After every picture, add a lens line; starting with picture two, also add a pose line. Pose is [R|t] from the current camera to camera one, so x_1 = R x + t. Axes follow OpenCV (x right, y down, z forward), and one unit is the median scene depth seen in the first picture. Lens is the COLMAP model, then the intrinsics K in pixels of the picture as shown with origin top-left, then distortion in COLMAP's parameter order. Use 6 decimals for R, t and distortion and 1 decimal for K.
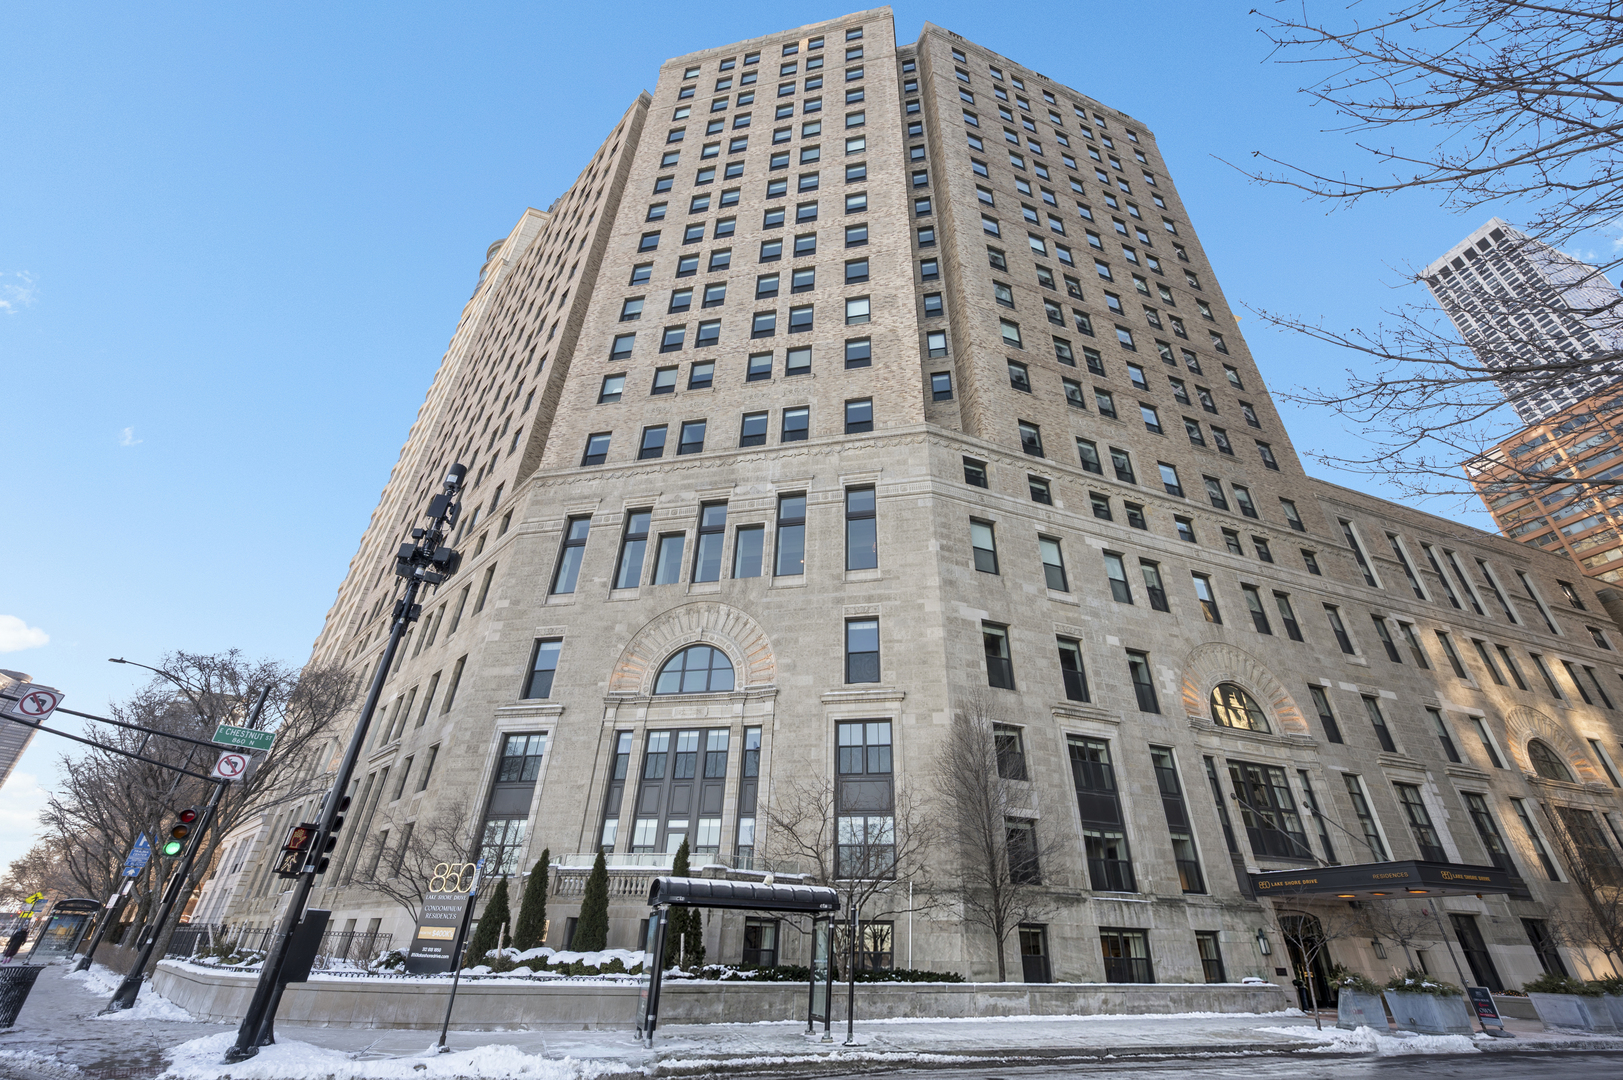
lens RADIAL K [[612.7, 0, 811.5], [0, 612.7, 540.0], [0, 0, 1]] dist [-0.000239, -0.000181]
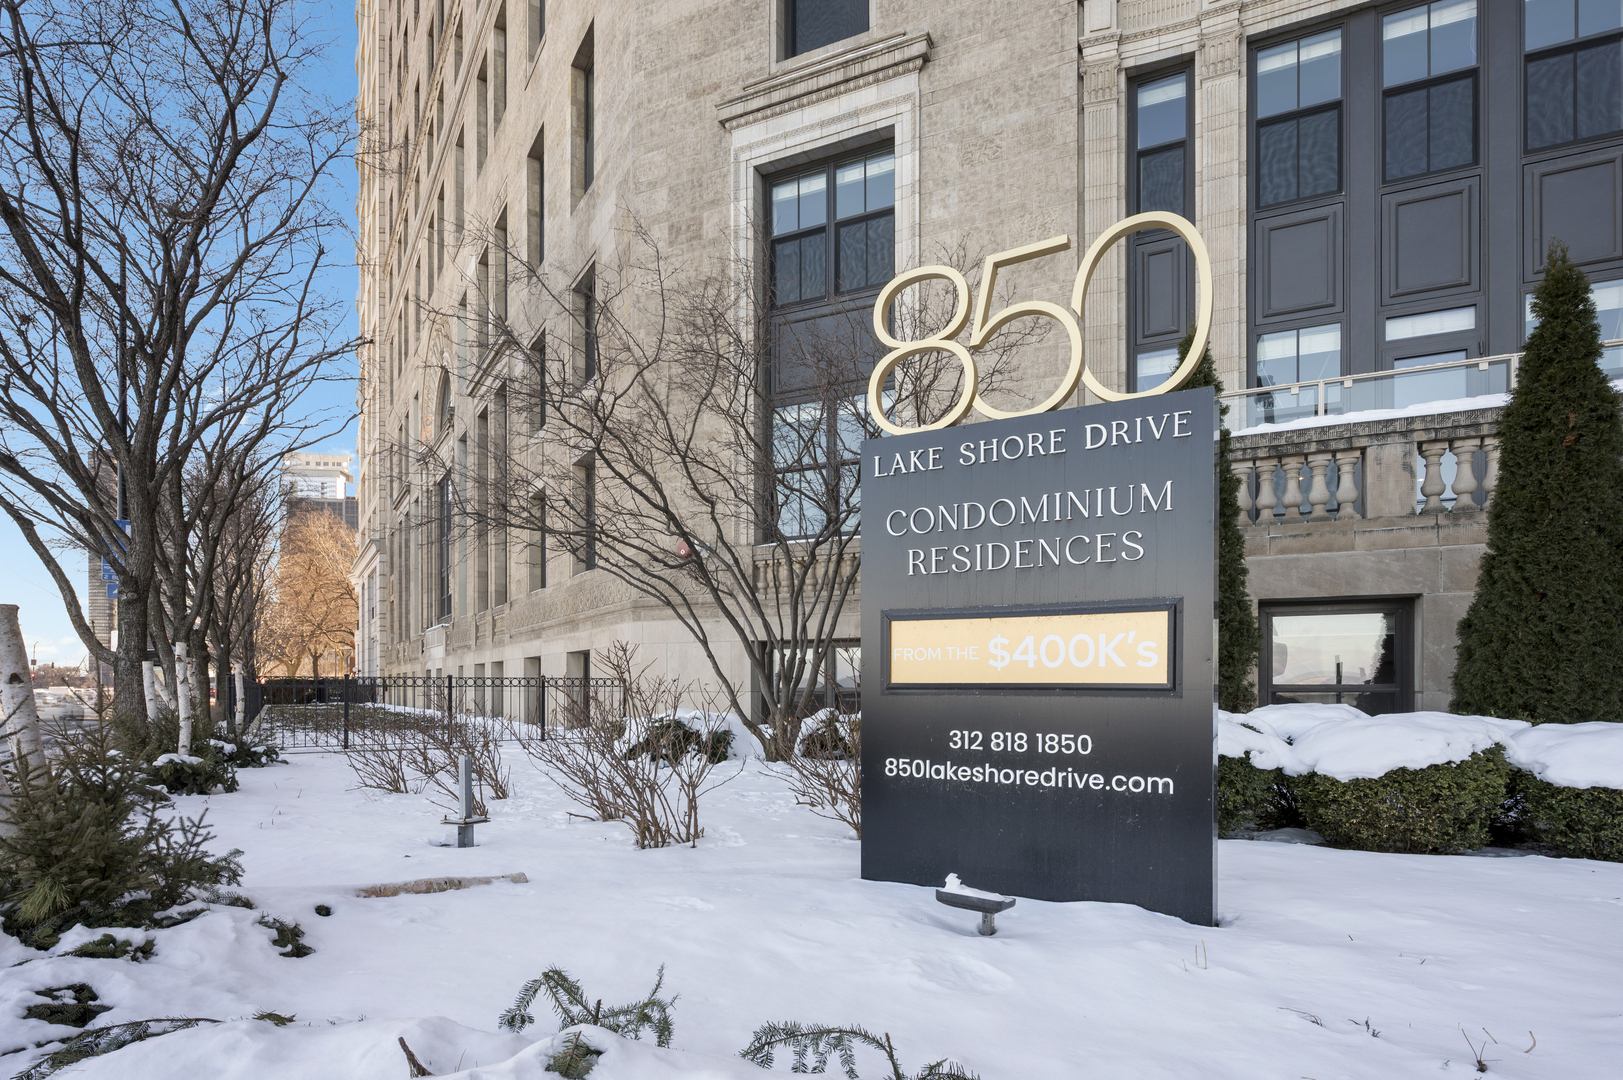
lens RADIAL K [[973.3, 0, 811.5], [0, 973.3, 540.0], [0, 0, 1]] dist [0.064814, 0.000352]
pose [[0.956005, -0.068890, -0.285146, -0.337674], [0.183494, 0.898827, 0.398046, 0.291164], [0.228876, -0.432857, 0.871924, 0.449444]]
